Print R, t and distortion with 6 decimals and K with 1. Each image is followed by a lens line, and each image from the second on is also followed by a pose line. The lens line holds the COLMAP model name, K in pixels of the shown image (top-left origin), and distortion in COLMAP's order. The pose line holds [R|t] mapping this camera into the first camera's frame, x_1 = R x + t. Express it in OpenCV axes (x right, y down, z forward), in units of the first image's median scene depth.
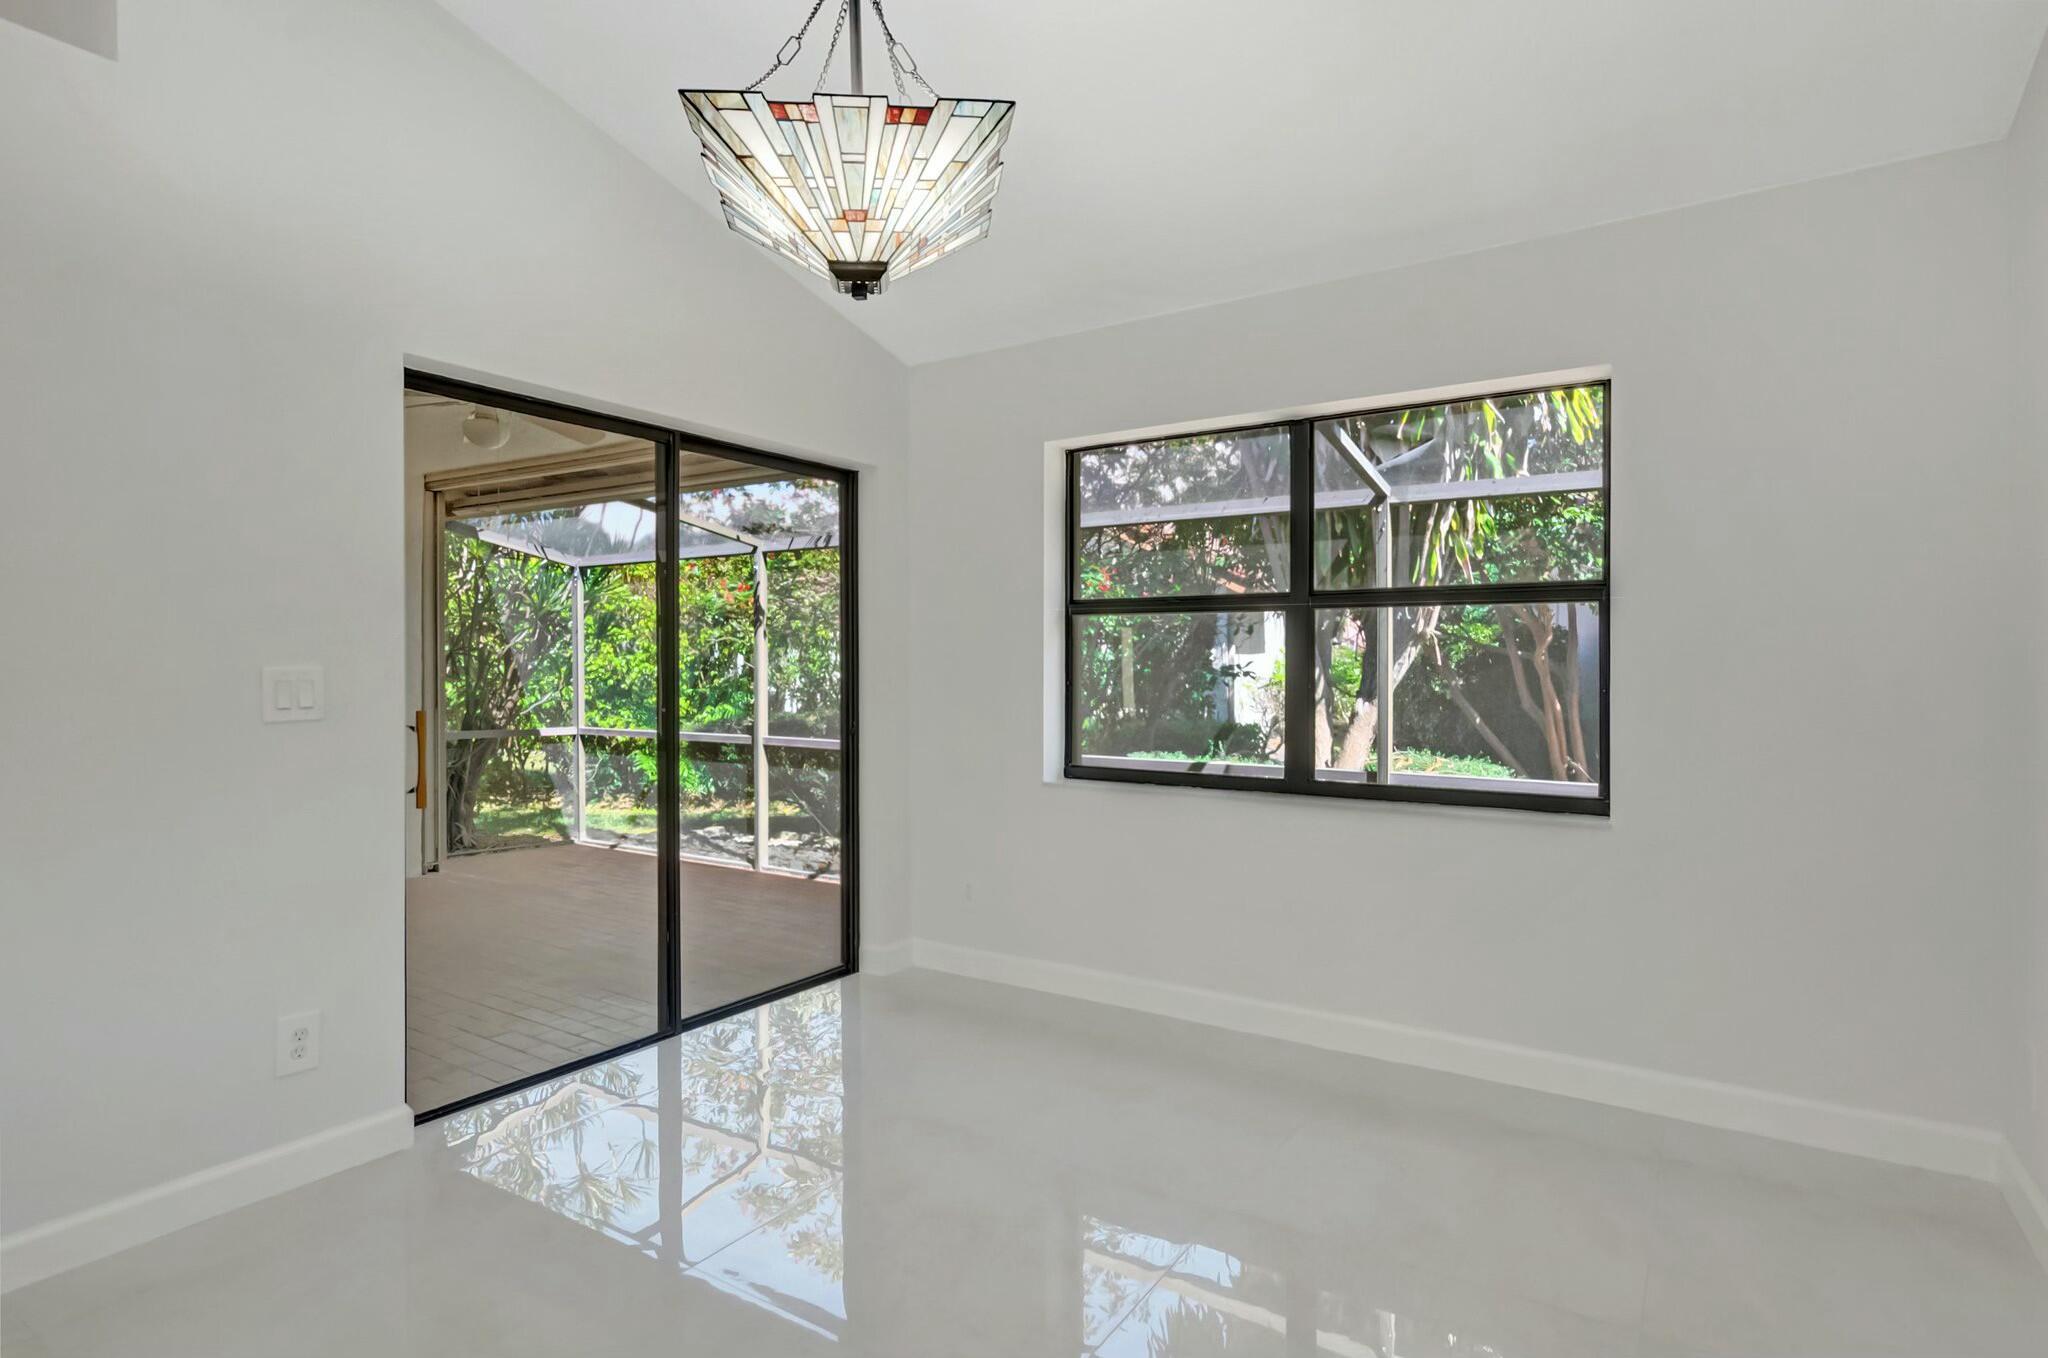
lens RADIAL K [[1054.7, 0, 1024.0], [0, 1054.7, 679.0], [0, 0, 1]] dist [0.000811, -0.000043]
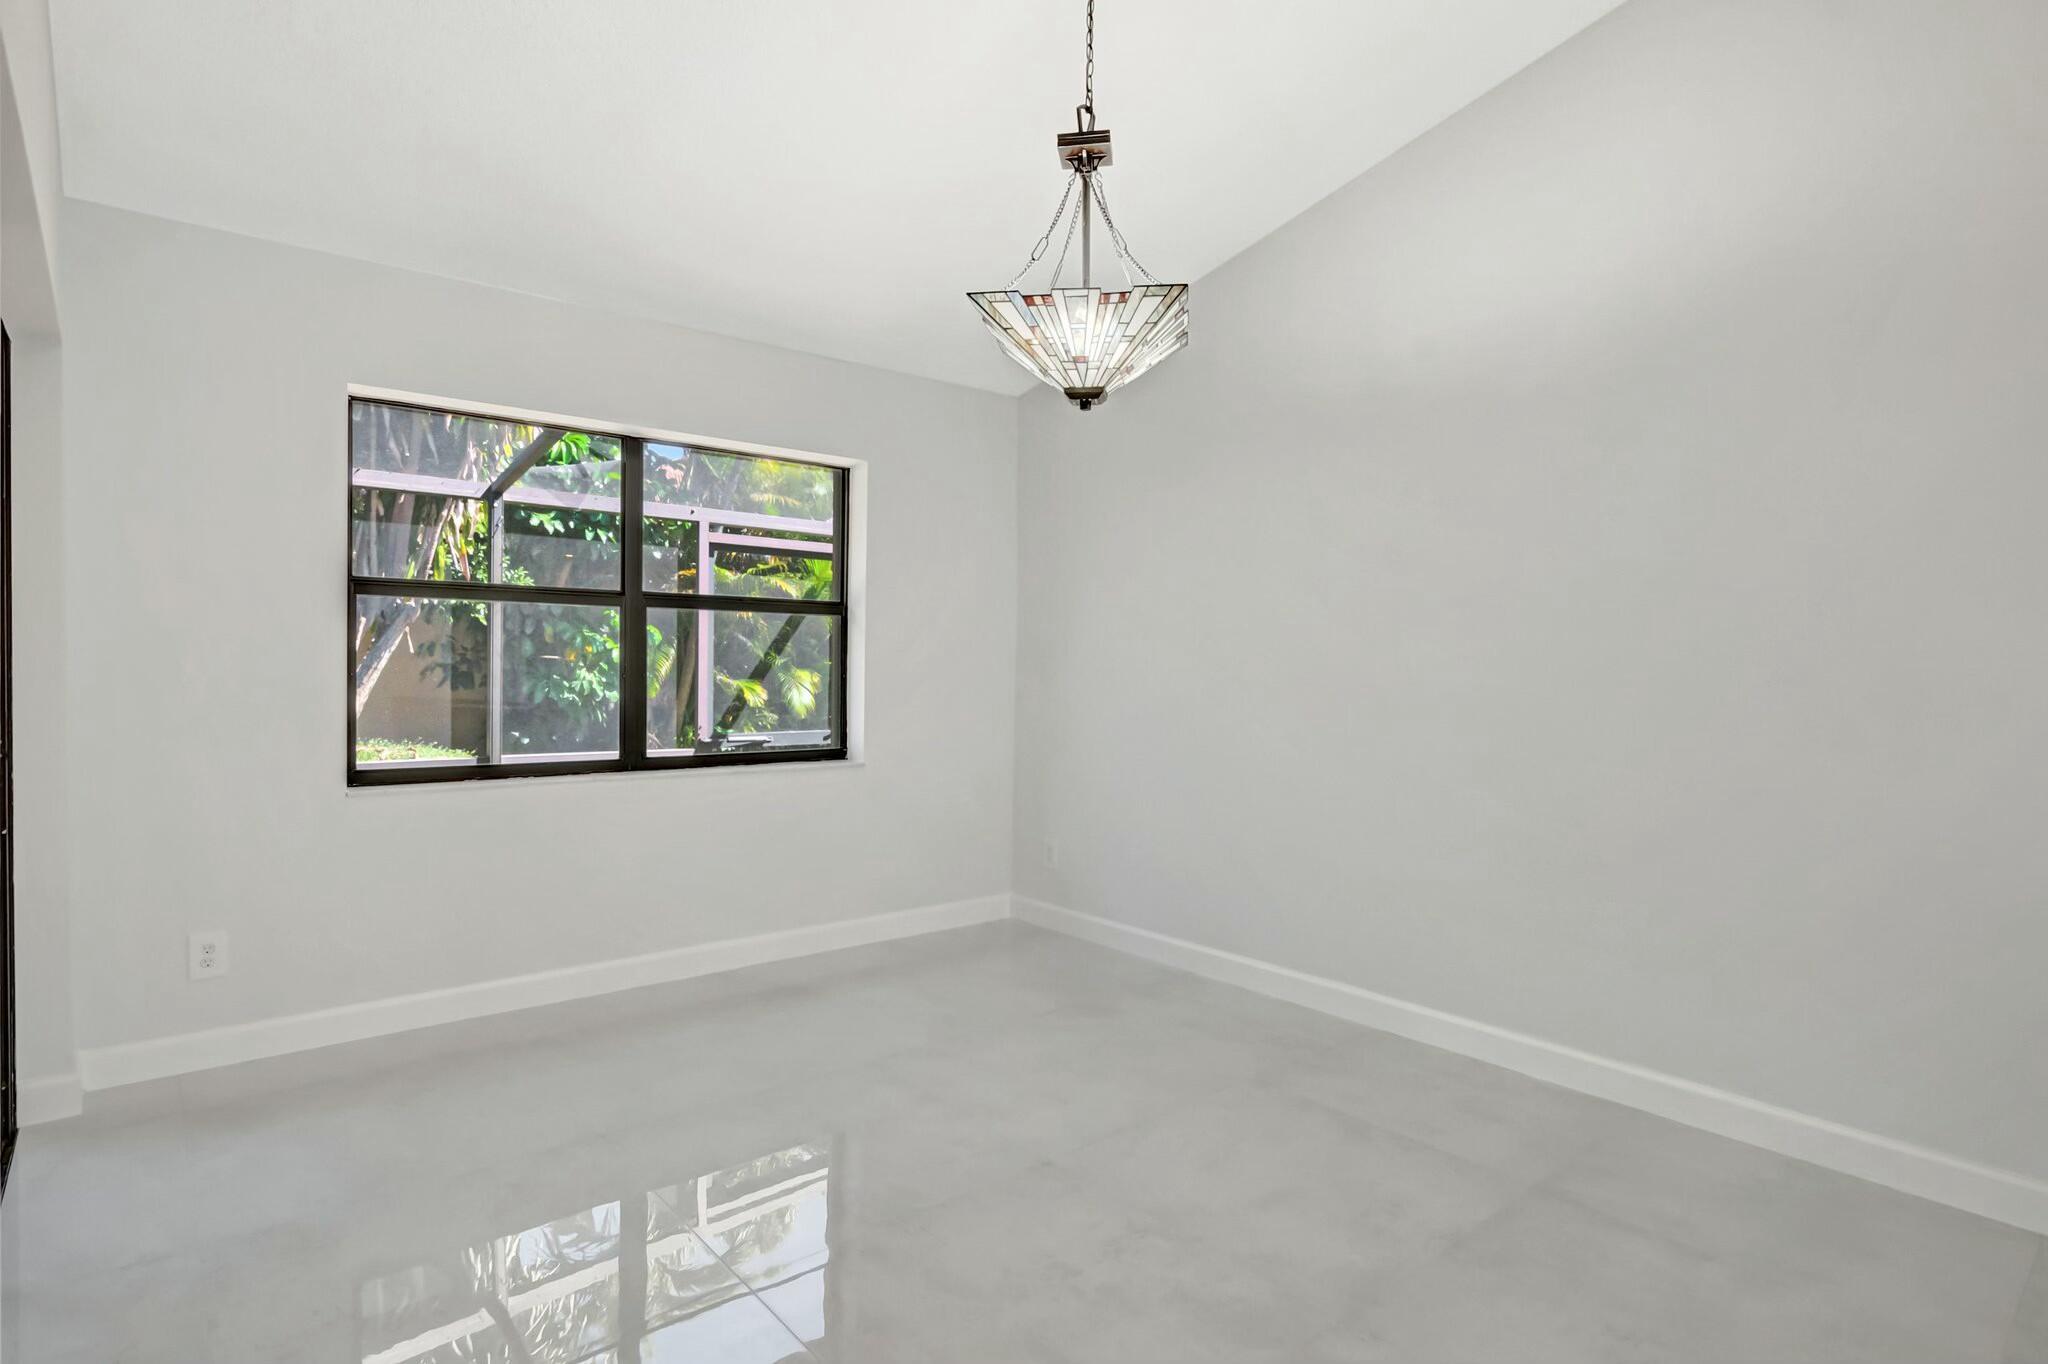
lens RADIAL K [[1054.7, 0, 1024.0], [0, 1054.7, 682.0], [0, 0, 1]] dist [0.000811, -0.000043]
pose [[0.284693, -0.011544, 0.958549, -0.704333], [-0.000321, 0.999926, 0.012138, 0.001481], [-0.958619, -0.003763, 0.284668, 0.282281]]
